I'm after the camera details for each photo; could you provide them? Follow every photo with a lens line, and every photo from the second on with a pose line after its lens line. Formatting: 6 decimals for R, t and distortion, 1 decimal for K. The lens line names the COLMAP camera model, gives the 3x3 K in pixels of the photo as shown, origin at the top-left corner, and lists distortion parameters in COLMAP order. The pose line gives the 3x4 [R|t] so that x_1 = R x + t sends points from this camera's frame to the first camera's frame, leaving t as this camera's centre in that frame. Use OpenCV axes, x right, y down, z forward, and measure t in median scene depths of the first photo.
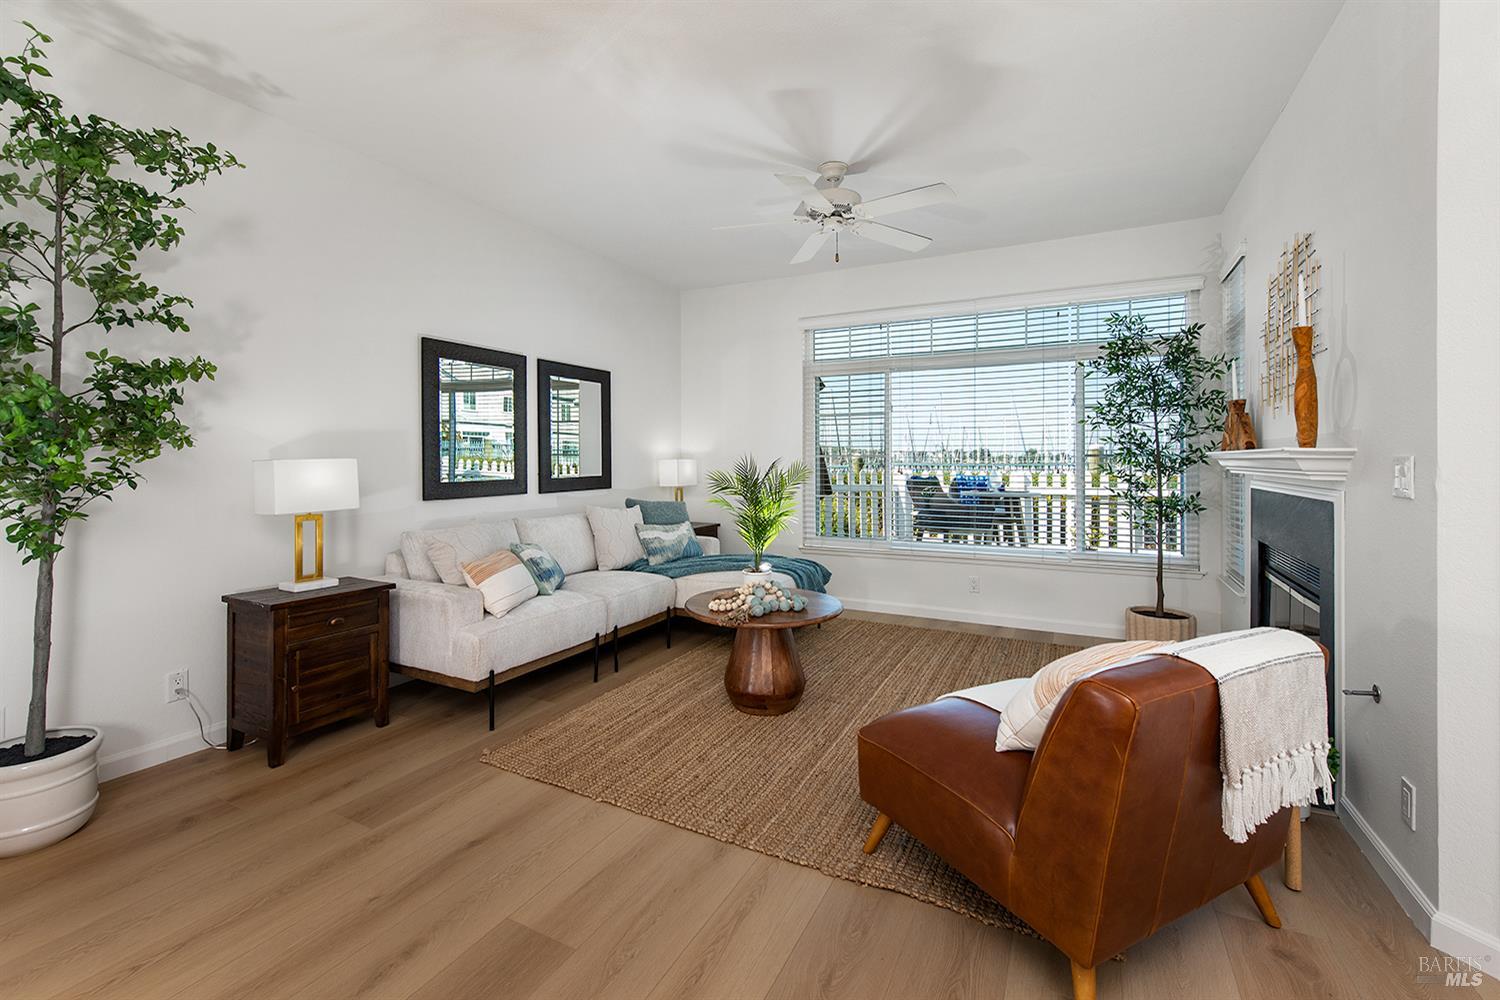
lens RADIAL K [[643.2, 0, 744.8], [0, 643.2, 466.2], [0, 0, 1]] dist [-0.052404, -0.000498]
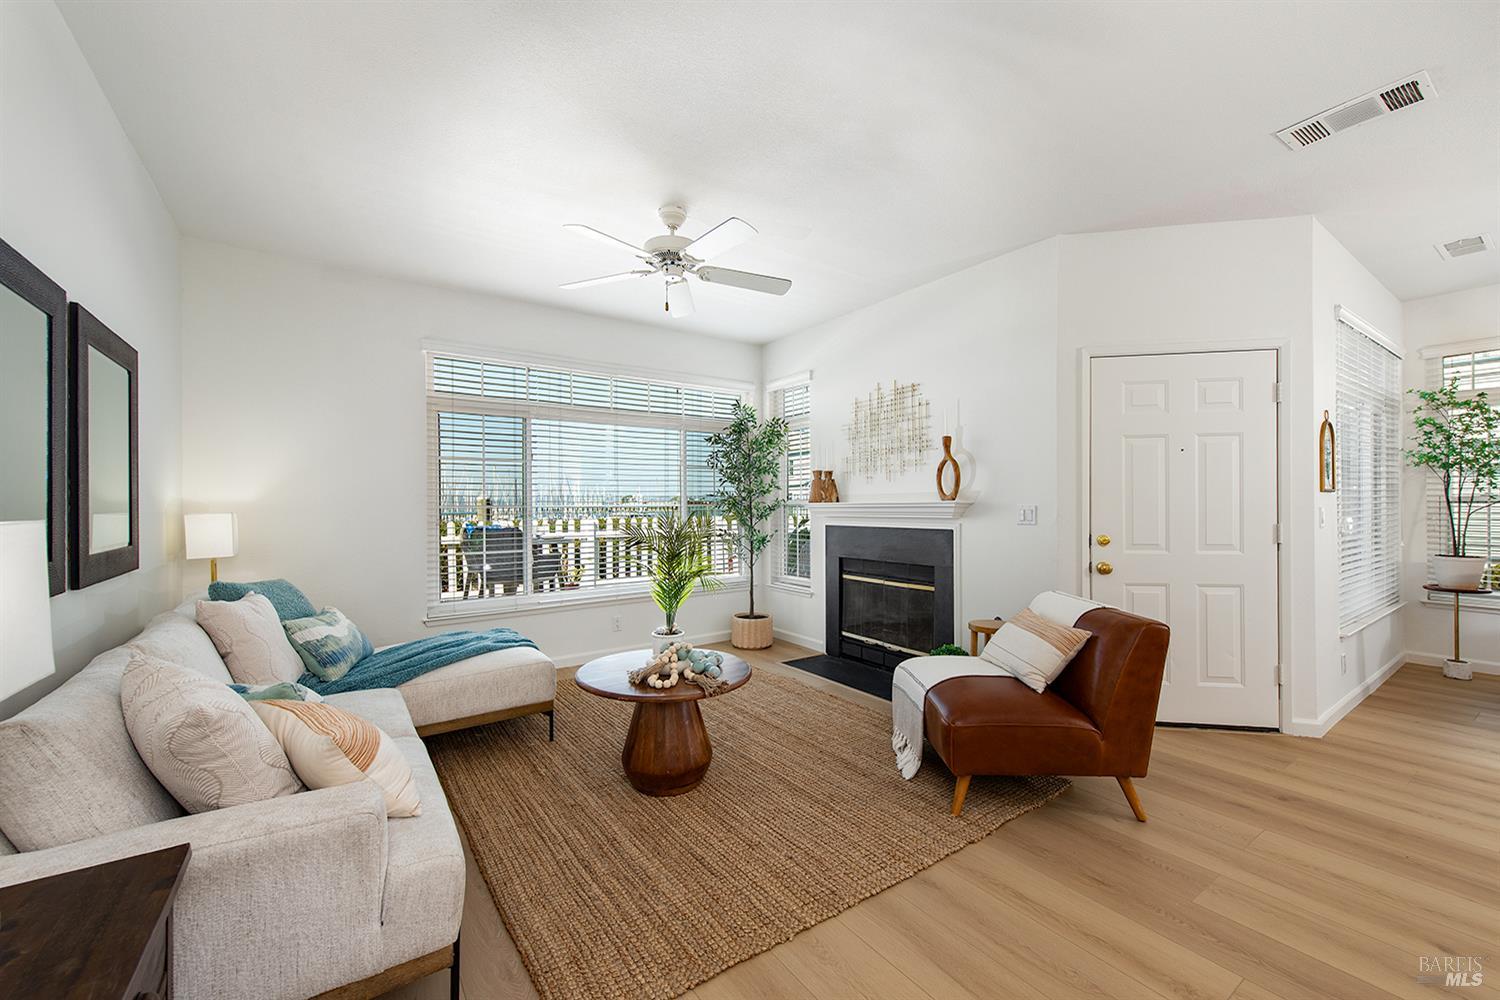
lens RADIAL K [[593.7, 0, 748.3], [0, 593.7, 515.7], [0, 0, 1]] dist [0.021975, -0.008872]
pose [[0.467140, -0.018397, 0.883992, -0.613845], [0.011953, 0.999824, 0.014491, -0.017092], [-0.884102, 0.003797, 0.467278, 0.456797]]
